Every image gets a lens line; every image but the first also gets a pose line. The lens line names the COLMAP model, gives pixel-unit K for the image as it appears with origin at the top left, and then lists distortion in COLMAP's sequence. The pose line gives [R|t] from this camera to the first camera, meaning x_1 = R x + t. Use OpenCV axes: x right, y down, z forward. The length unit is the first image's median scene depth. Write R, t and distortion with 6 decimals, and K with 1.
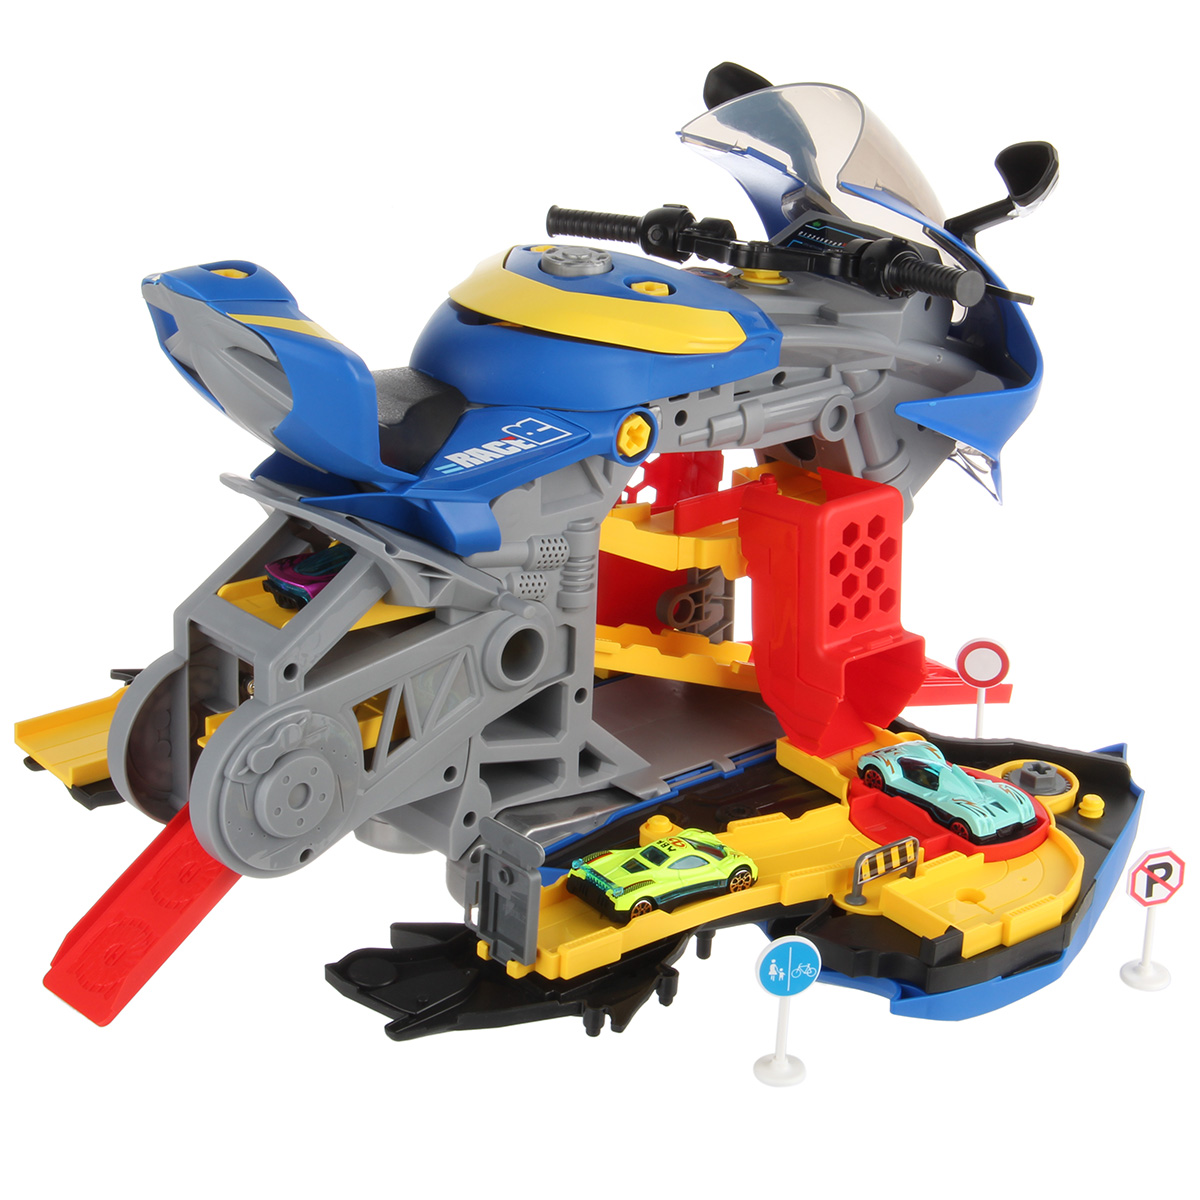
lens RADIAL K [[3077.3, 0, 600.0], [0, 3077.3, 600.0], [0, 0, 1]] dist [0.104865, 0.501249]
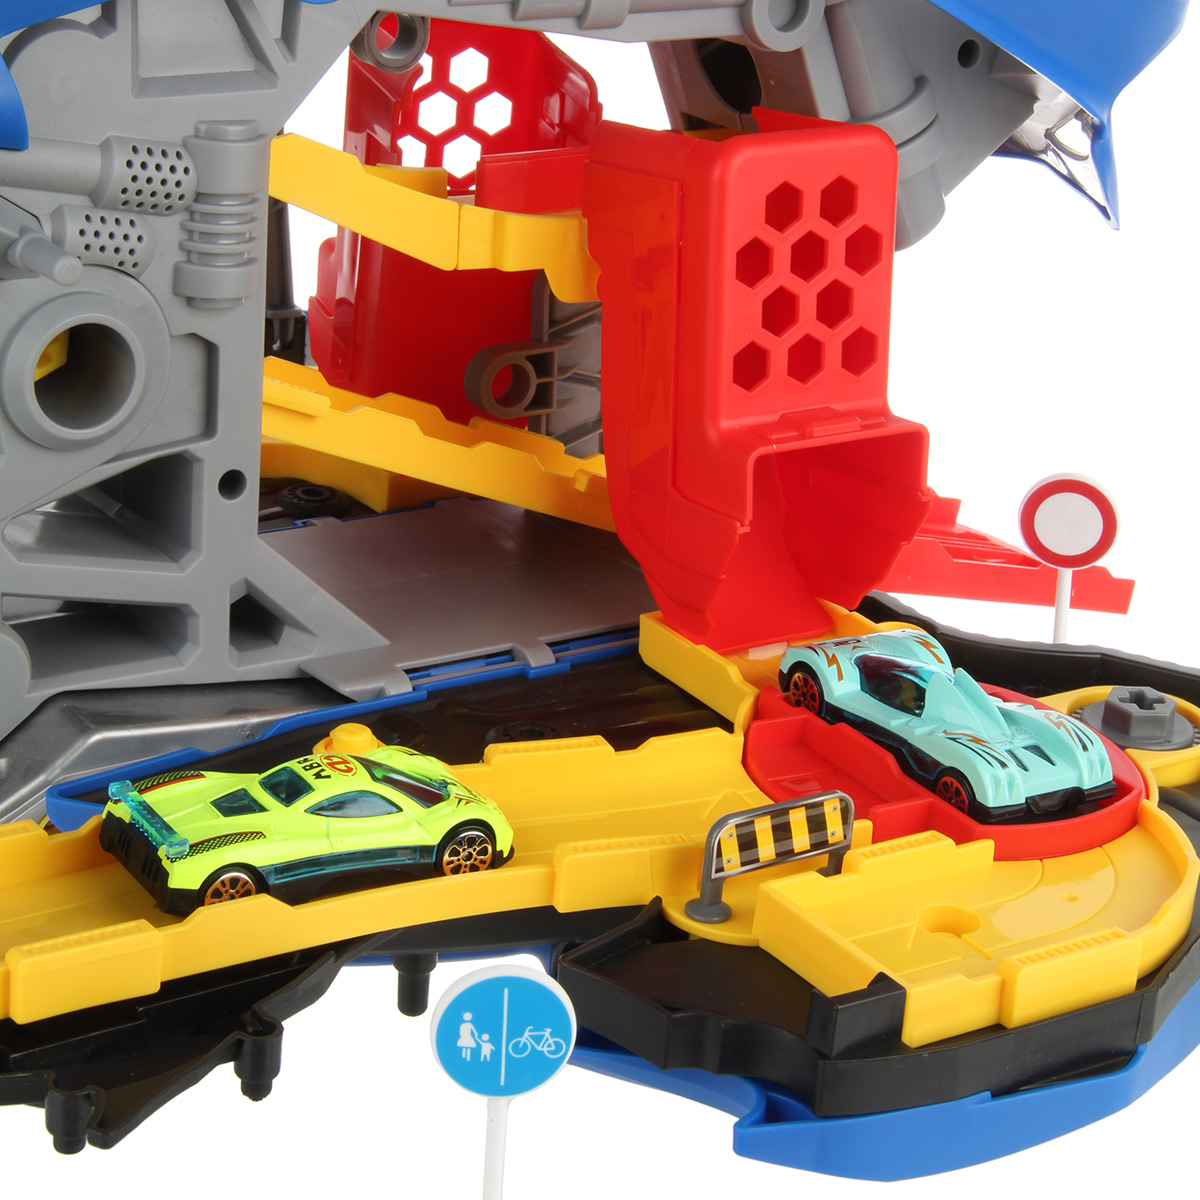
lens RADIAL K [[3072.5, 0, 600.5], [0, 3072.5, 521.5], [0, 0, 1]] dist [0.042653, 0.367448]
pose [[0.992636, 0.058226, -0.106223, 0.113212], [-0.065178, 0.995871, -0.063195, 0.067793], [0.102104, 0.069653, 0.992332, 0.515509]]
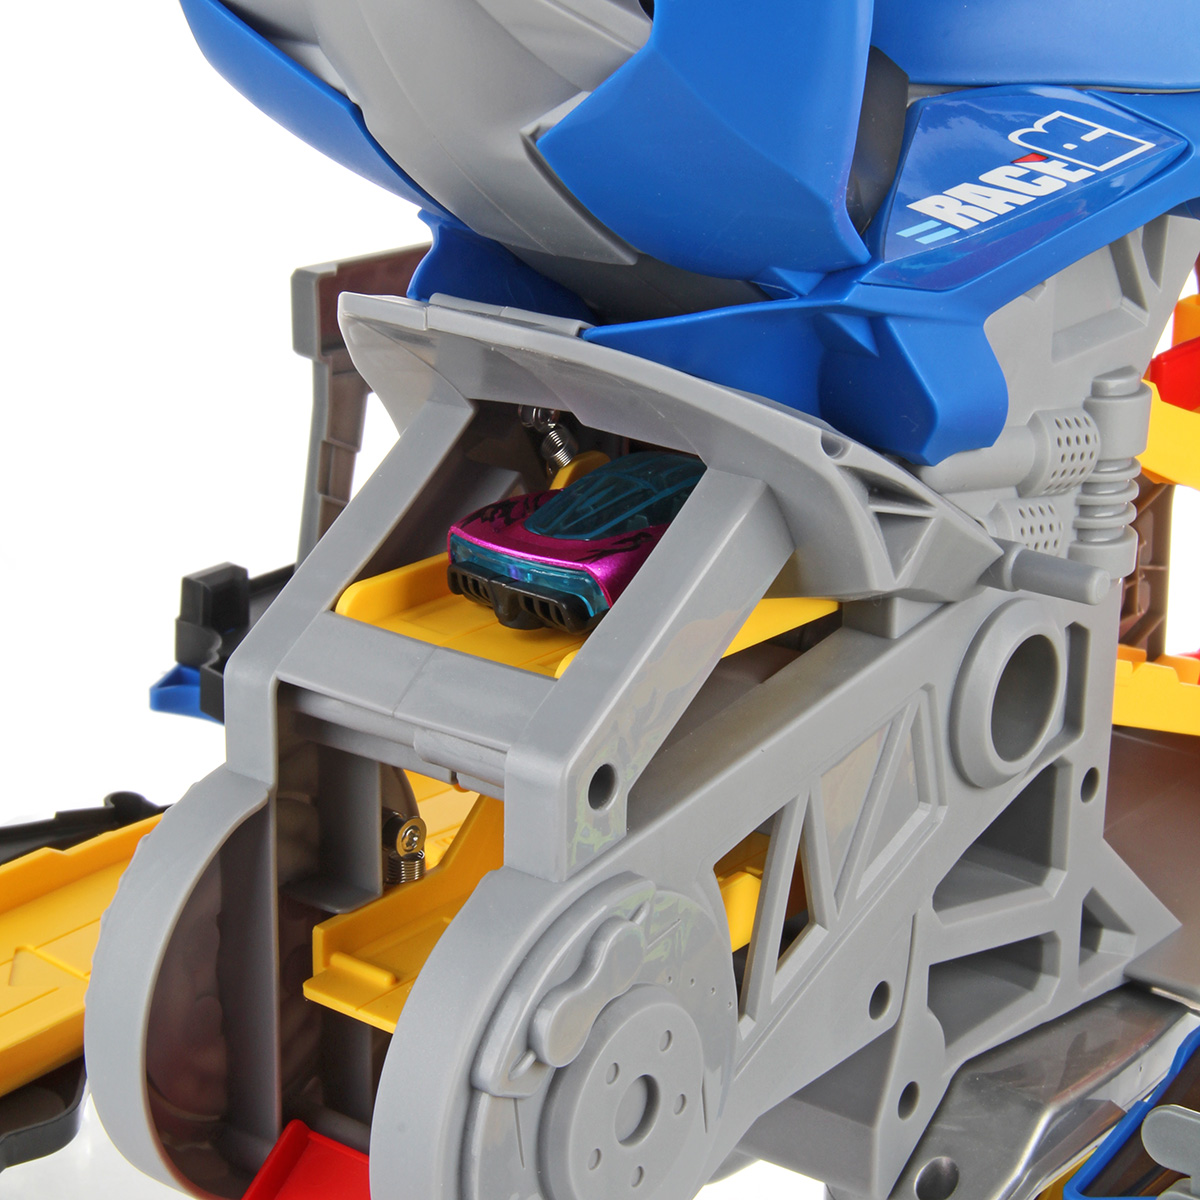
lens RADIAL K [[3159.5, 0, 600.3], [0, 3159.5, 671.3], [0, 0, 1]] dist [0.043927, 0.507883]
pose [[0.976909, -0.092570, 0.192559, -0.165738], [0.094664, 0.995508, -0.001680, 0.009326], [-0.191538, 0.019870, 0.981284, 0.589070]]
